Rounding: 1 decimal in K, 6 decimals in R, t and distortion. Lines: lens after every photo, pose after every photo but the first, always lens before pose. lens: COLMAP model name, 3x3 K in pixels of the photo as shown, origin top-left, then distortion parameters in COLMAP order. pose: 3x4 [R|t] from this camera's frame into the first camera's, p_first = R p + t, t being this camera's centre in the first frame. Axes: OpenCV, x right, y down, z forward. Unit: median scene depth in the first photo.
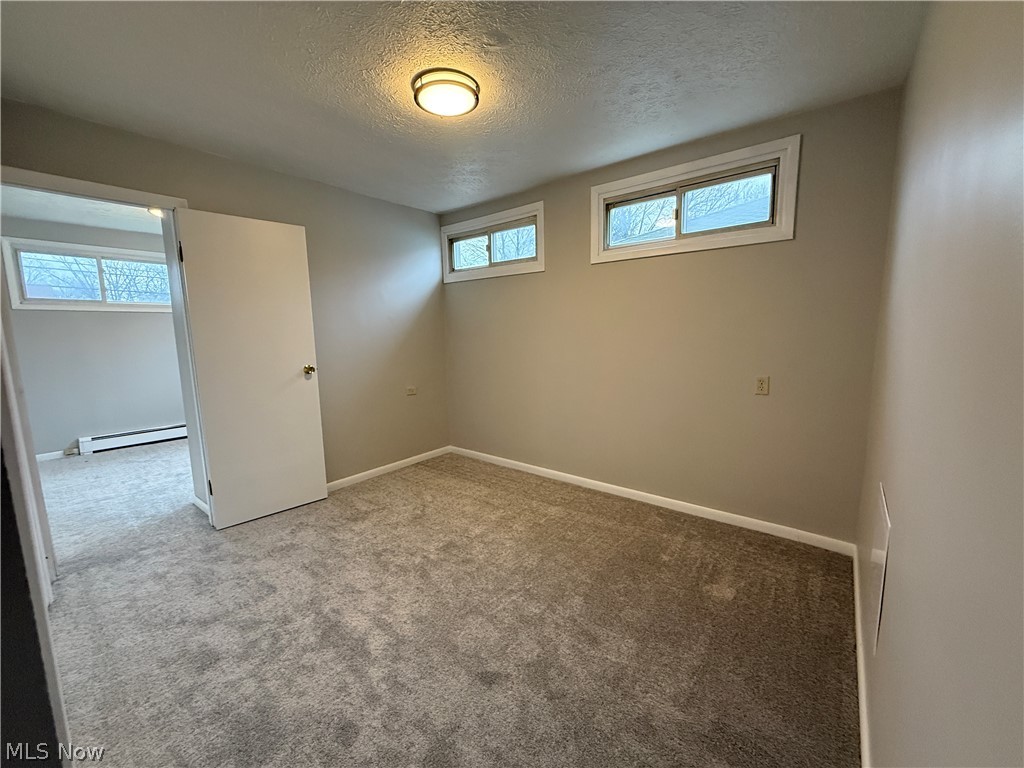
lens RADIAL K [[406.8, 0, 512.0], [0, 406.8, 384.0], [0, 0, 1]] dist [0.001074, 0.000146]
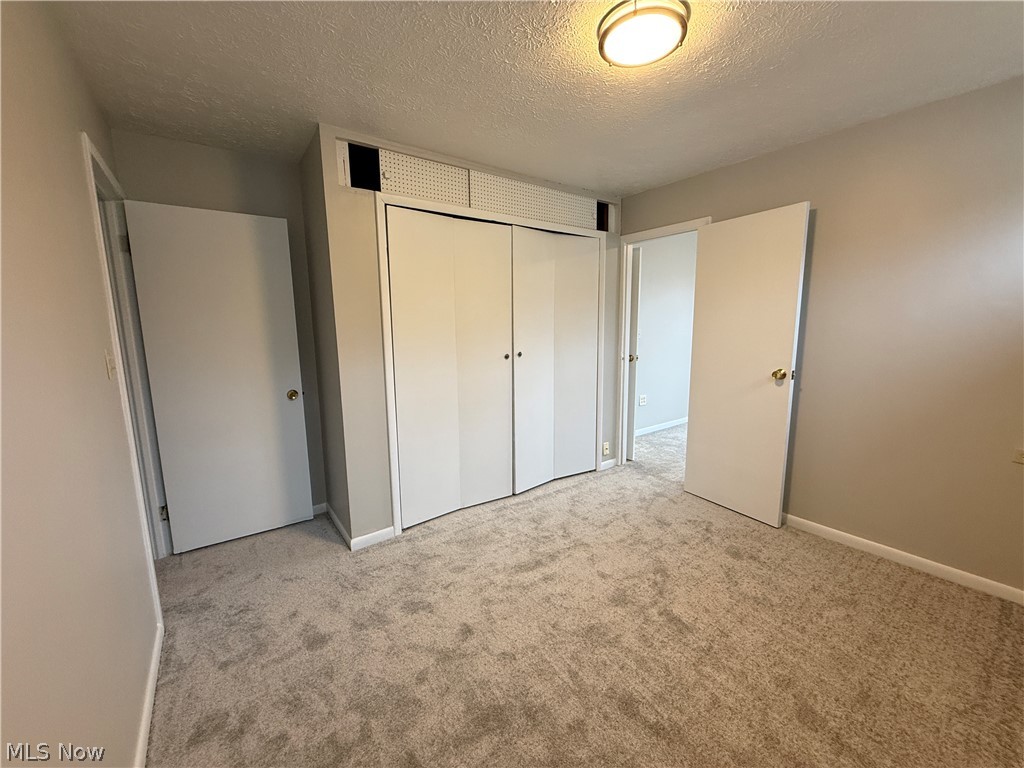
lens RADIAL K [[406.8, 0, 512.0], [0, 406.8, 384.0], [0, 0, 1]] dist [0.001074, 0.000146]
pose [[-0.253530, 0.164149, -0.953298, 0.380910], [-0.117251, 0.973016, 0.198727, -0.098093], [0.960195, 0.162159, -0.227442, 0.540082]]
